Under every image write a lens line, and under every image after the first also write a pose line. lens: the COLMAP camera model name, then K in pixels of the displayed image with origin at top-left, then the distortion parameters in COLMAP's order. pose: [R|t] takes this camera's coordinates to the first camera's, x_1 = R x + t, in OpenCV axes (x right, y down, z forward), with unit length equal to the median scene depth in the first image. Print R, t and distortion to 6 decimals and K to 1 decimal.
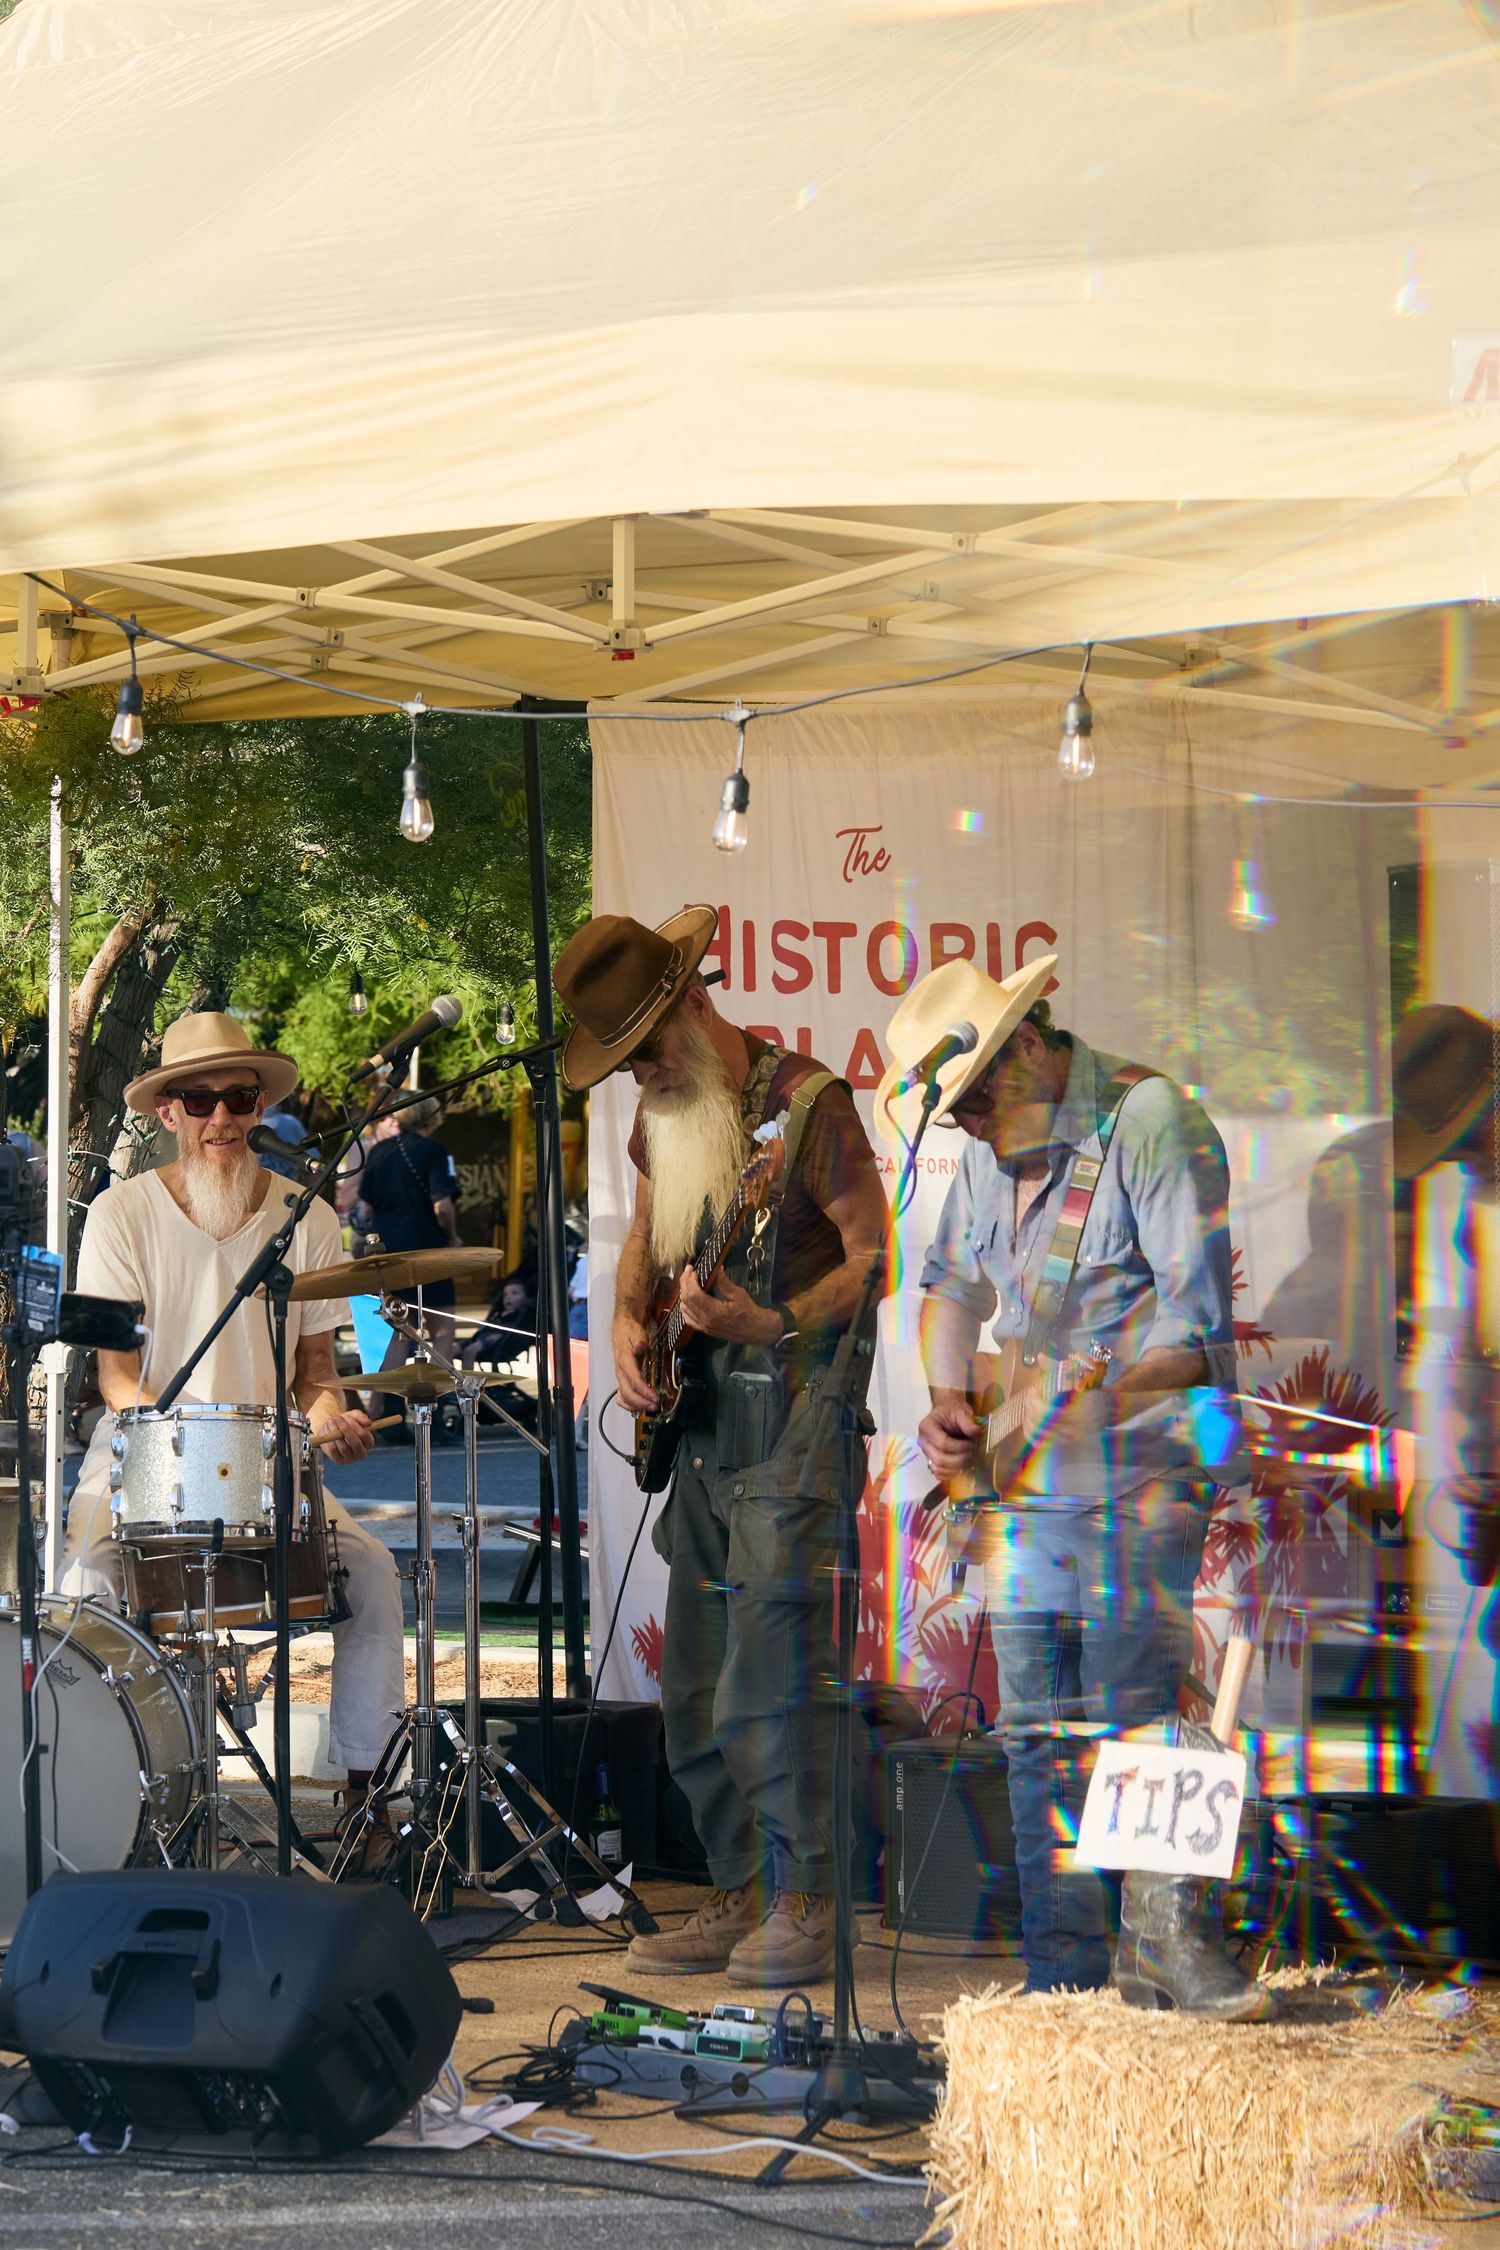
lens RADIAL K [[6463.0, 0, 750.0], [0, 6463.0, 1125.0], [0, 0, 1]] dist [-0.120923, -0.364732]
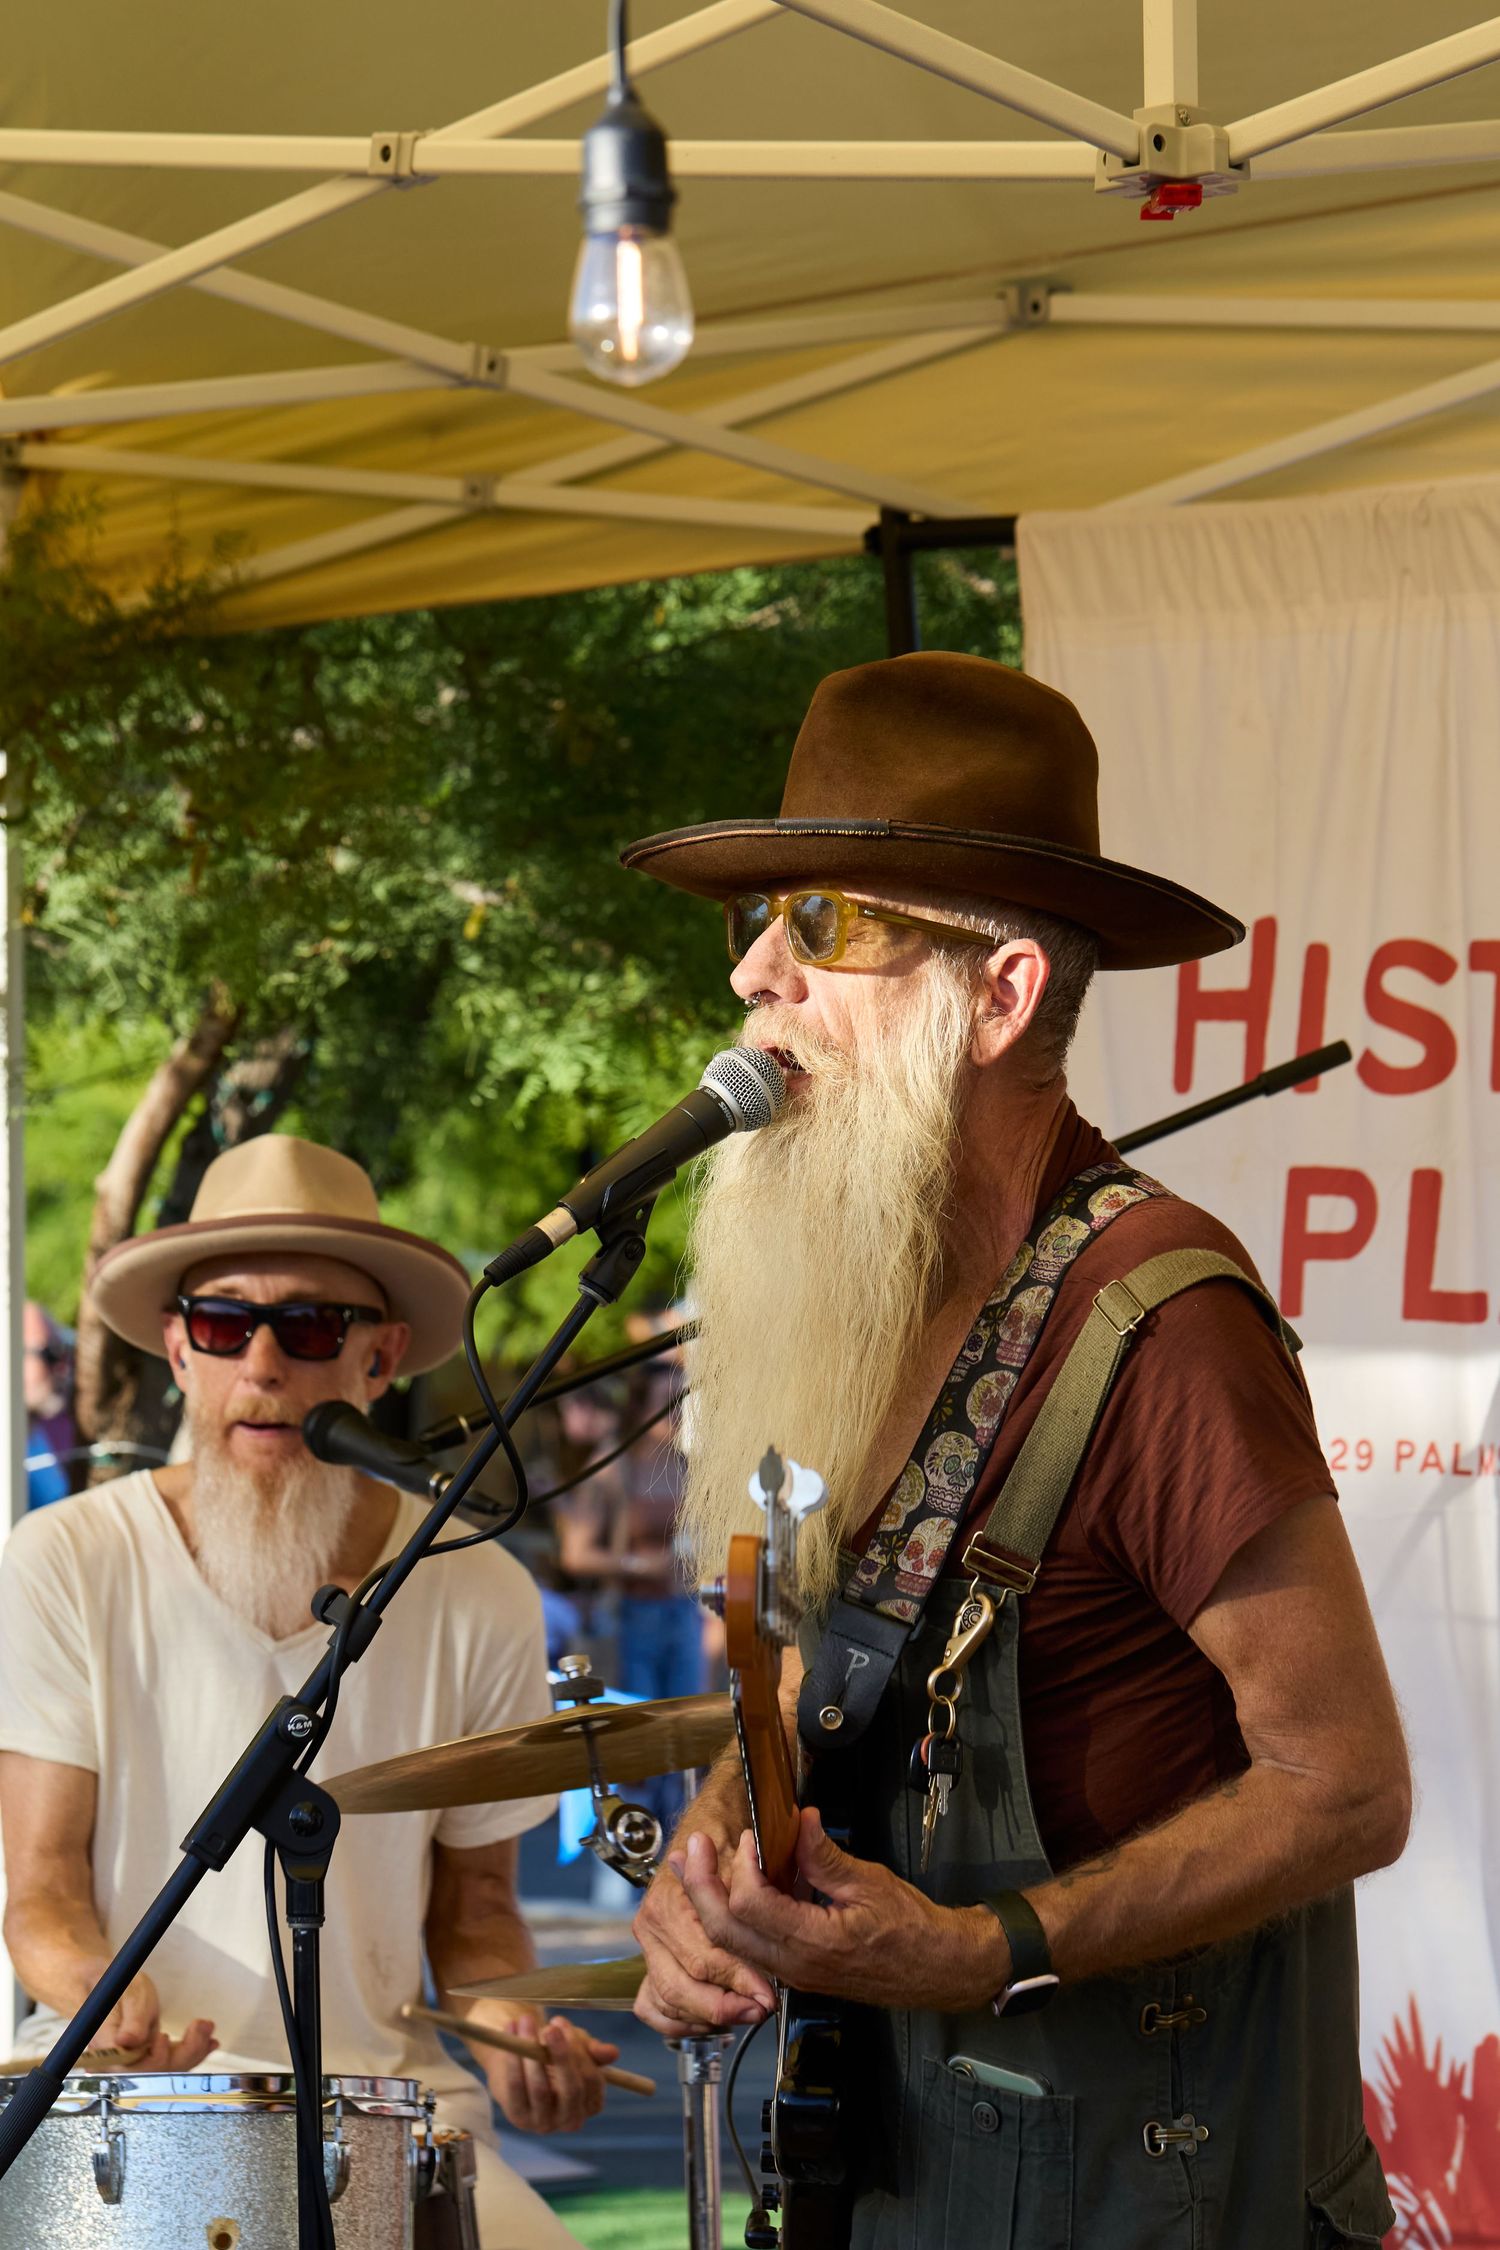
lens RADIAL K [[6463.0, 0, 750.0], [0, 6463.0, 1125.0], [0, 0, 1]] dist [-0.120923, -0.364732]
pose [[0.998892, -0.017520, -0.043673, -0.029328], [0.016020, 0.999278, -0.034447, -0.002602], [0.044245, 0.033710, 0.998452, 0.607658]]
